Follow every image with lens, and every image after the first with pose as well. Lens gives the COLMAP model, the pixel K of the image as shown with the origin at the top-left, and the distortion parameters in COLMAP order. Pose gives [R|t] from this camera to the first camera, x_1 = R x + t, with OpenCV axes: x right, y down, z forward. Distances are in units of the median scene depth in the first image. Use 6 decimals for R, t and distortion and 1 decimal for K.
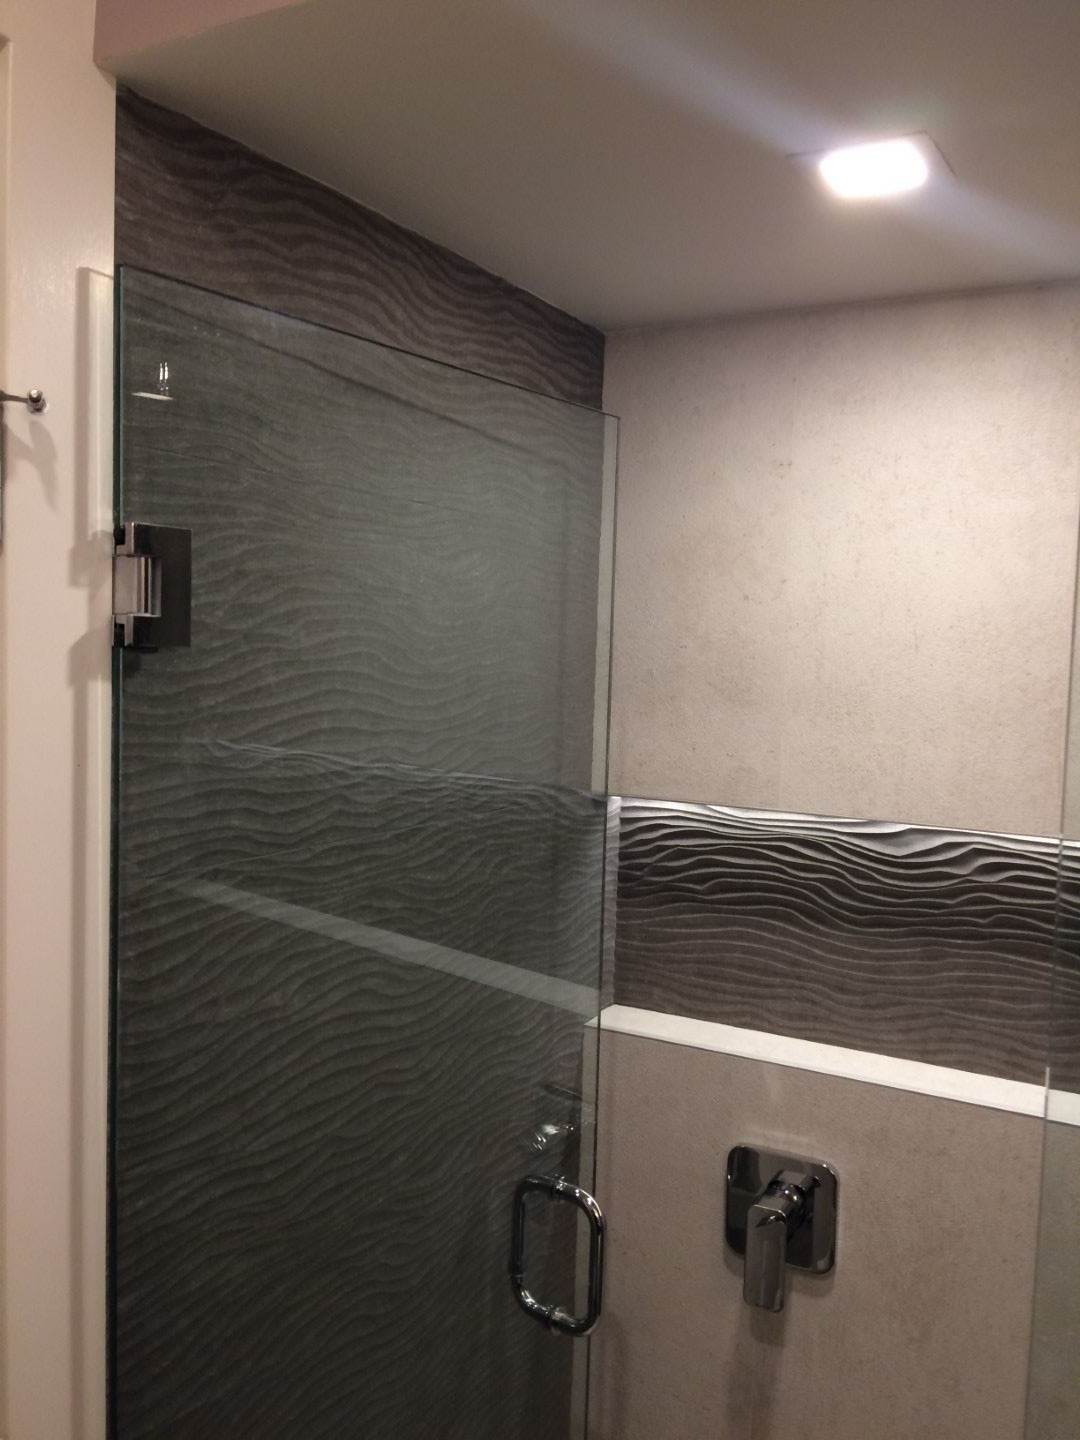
lens RADIAL K [[1223.1, 0, 533.2], [0, 1223.1, 722.1], [0, 0, 1]] dist [0.083535, -0.149843]
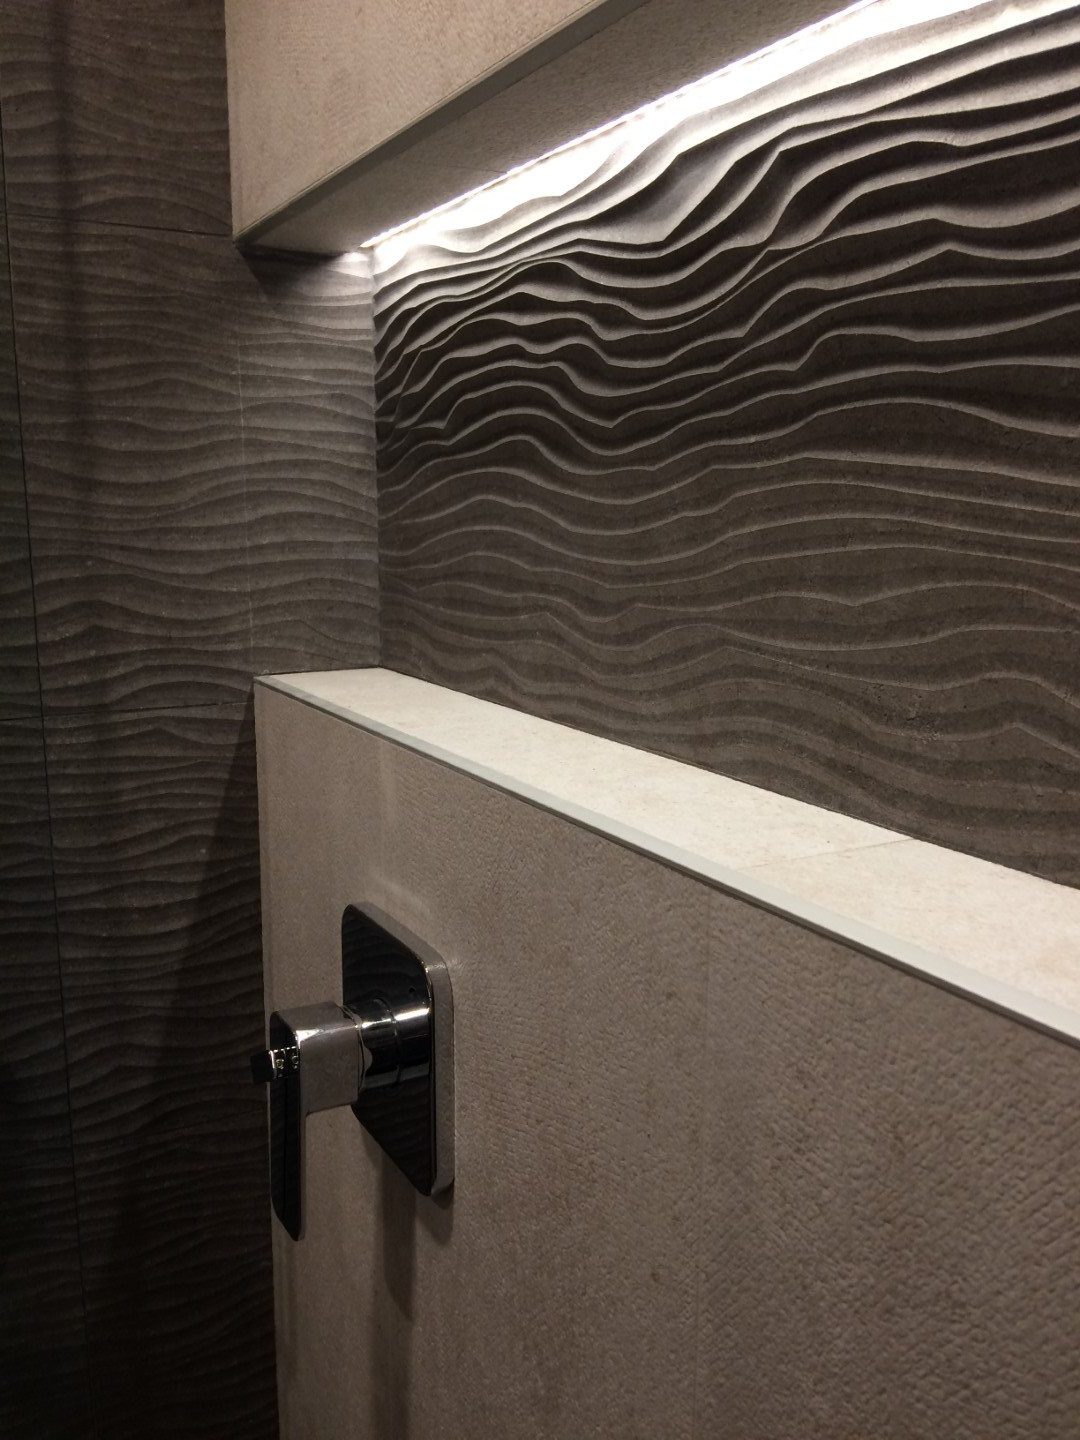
lens RADIAL K [[1223.1, 0, 542.4], [0, 1223.1, 731.0], [0, 0, 1]] dist [0.083535, -0.149843]
pose [[0.844951, 0.070091, -0.530231, 0.485384], [-0.012612, 0.993711, 0.111260, 0.221037], [0.534695, -0.087322, 0.840521, 0.640658]]
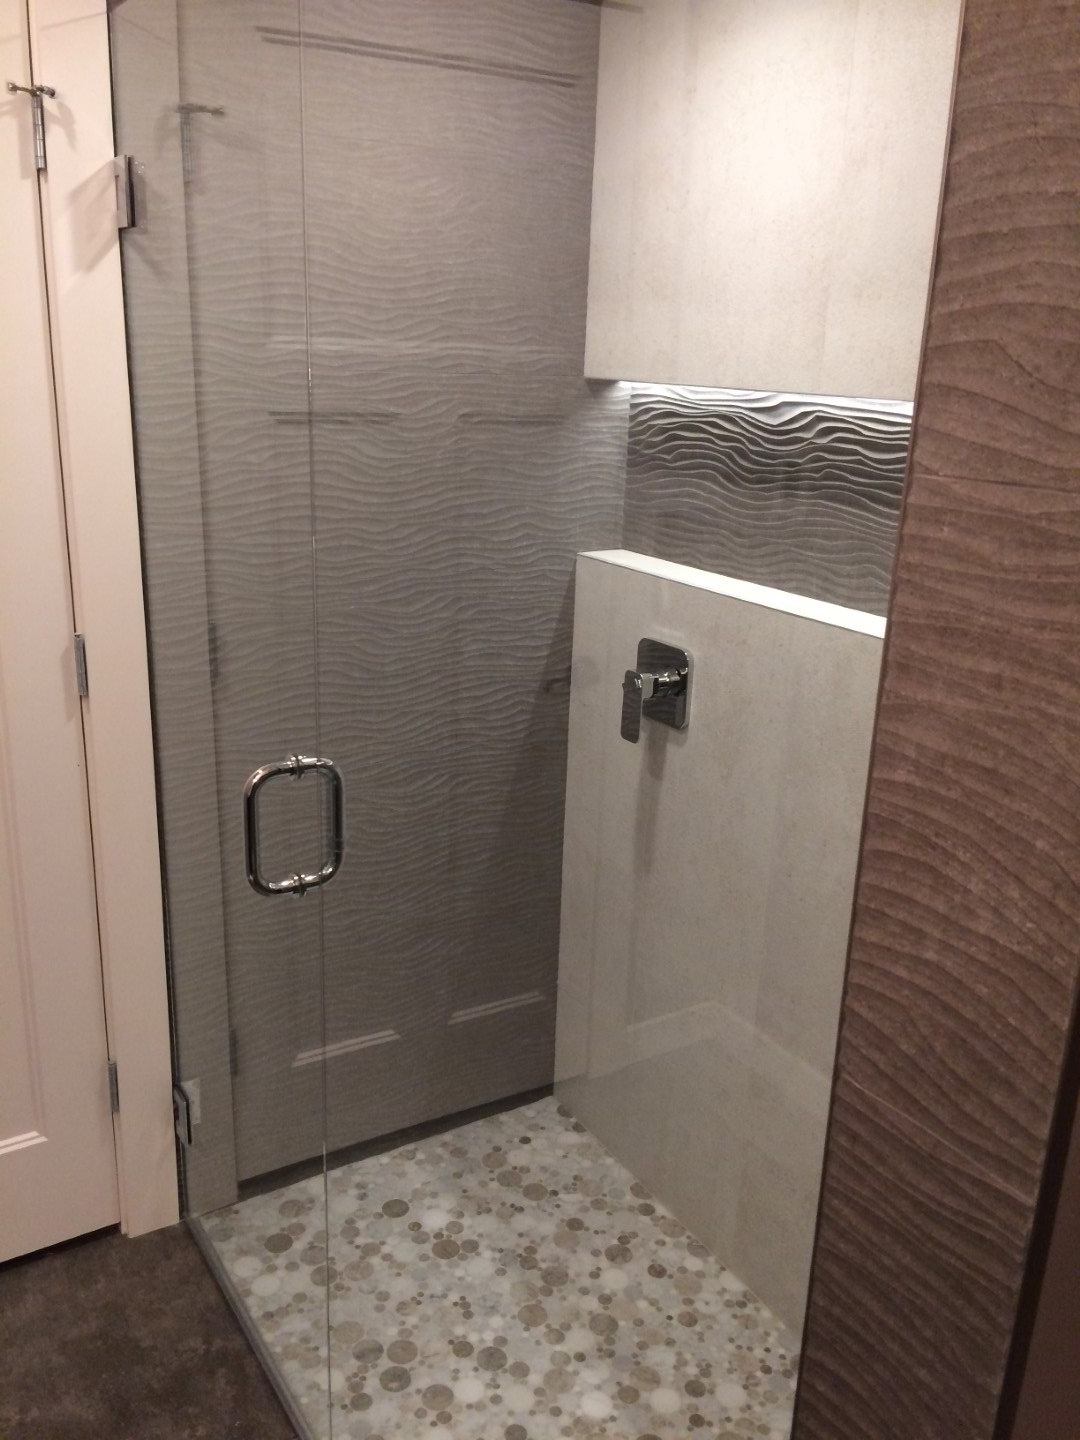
lens RADIAL K [[1223.1, 0, 537.6], [0, 1223.1, 732.3], [0, 0, 1]] dist [0.083535, -0.149843]
pose [[0.877288, 0.144315, -0.457754, 0.710303], [-0.037330, 0.971352, 0.234694, 0.128191], [0.478510, -0.188806, 0.857543, -0.259557]]
